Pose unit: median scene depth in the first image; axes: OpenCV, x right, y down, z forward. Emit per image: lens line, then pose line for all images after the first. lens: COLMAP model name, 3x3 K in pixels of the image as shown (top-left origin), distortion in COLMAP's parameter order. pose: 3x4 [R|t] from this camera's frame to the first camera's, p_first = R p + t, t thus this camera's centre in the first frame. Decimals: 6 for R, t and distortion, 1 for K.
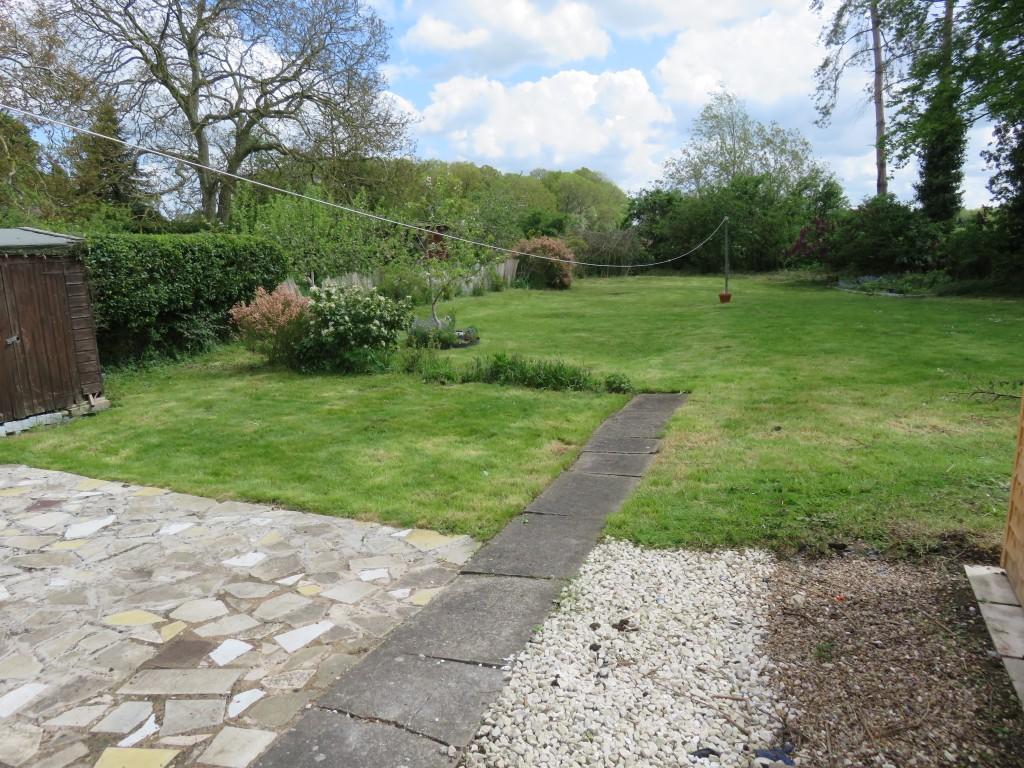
lens RADIAL K [[751.5, 0, 512.0], [0, 751.5, 384.0], [0, 0, 1]] dist [-0.025017, -0.002803]
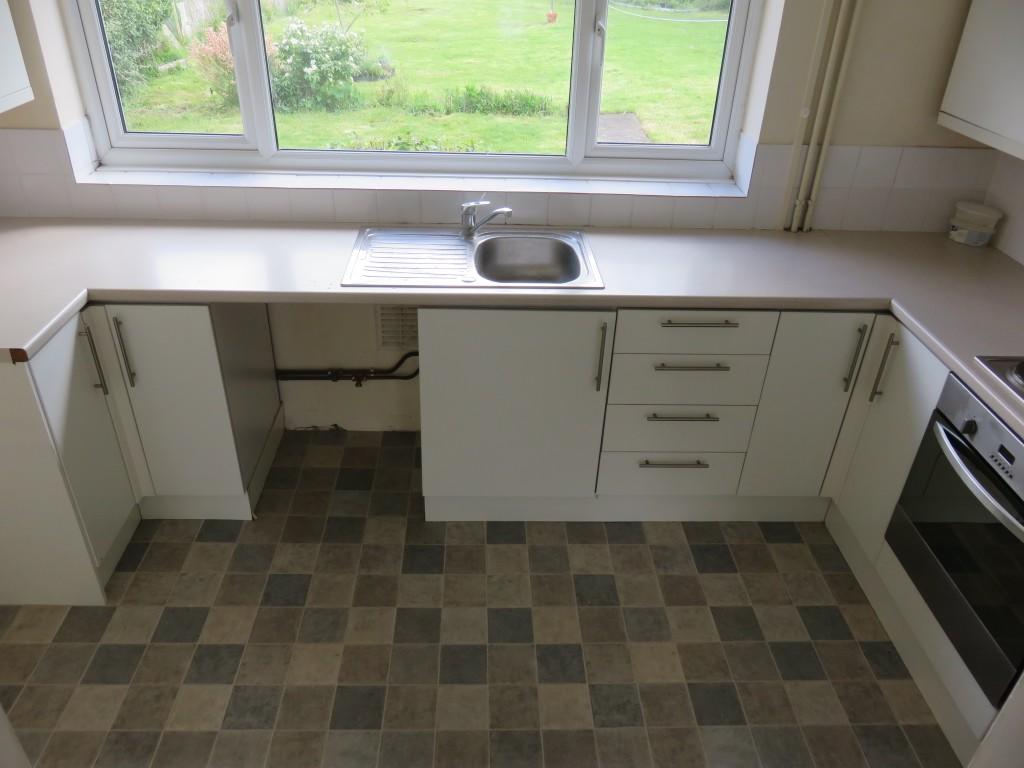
lens RADIAL K [[751.5, 0, 512.0], [0, 751.5, 384.0], [0, 0, 1]] dist [-0.025017, -0.002803]
pose [[0.927116, -0.173832, 0.332022, -0.407307], [0.045706, 0.931754, 0.360201, -0.023019], [-0.371978, -0.318773, 0.871789, -0.175009]]
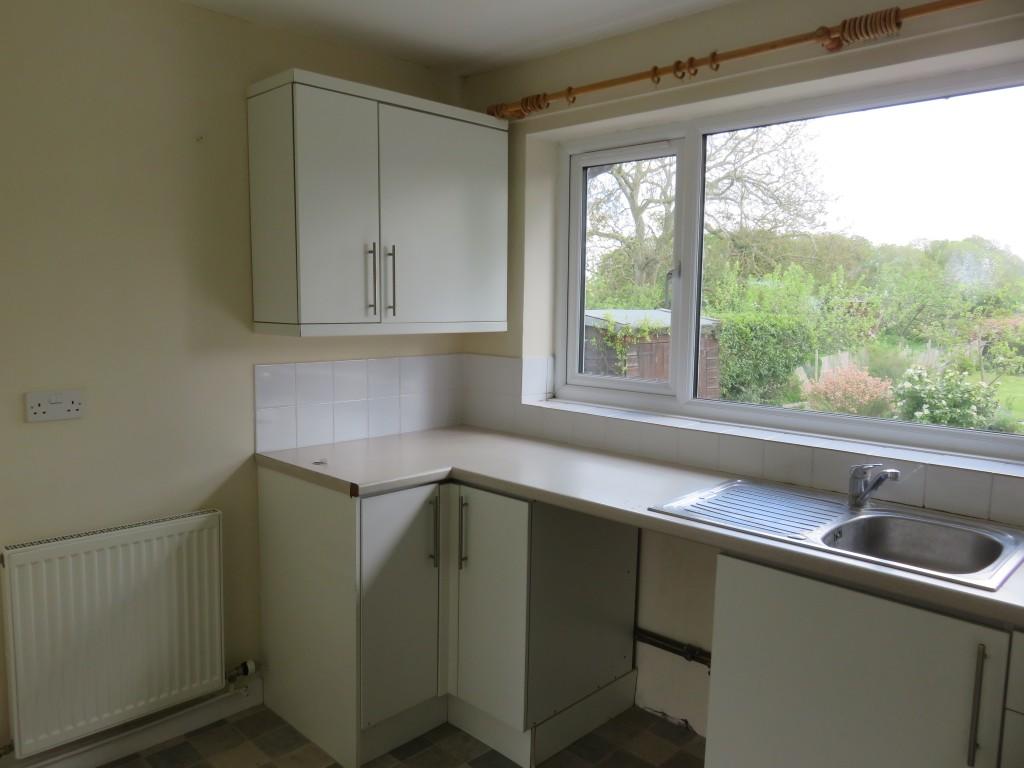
lens RADIAL K [[752.7, 0, 512.0], [0, 752.7, 384.0], [0, 0, 1]] dist [-0.006223, 0.002569]
pose [[0.908312, 0.054539, -0.414722, -0.326476], [-0.092257, 0.993168, -0.071451, 0.013083], [0.407992, 0.103161, 0.907139, -0.147395]]
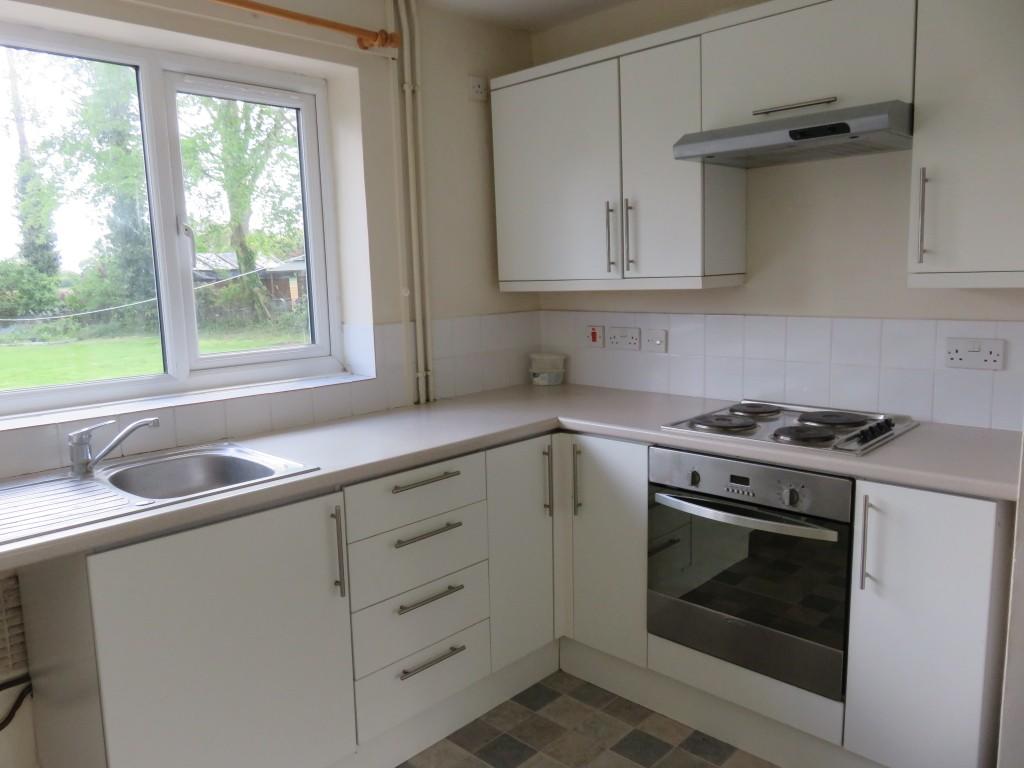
lens RADIAL K [[751.5, 0, 512.0], [0, 751.5, 384.0], [0, 0, 1]] dist [-0.025017, -0.002803]
pose [[0.402302, -0.146251, 0.903750, -0.450178], [0.201123, 0.977161, 0.068602, 0.008999], [-0.893142, 0.154166, 0.422528, -0.105097]]
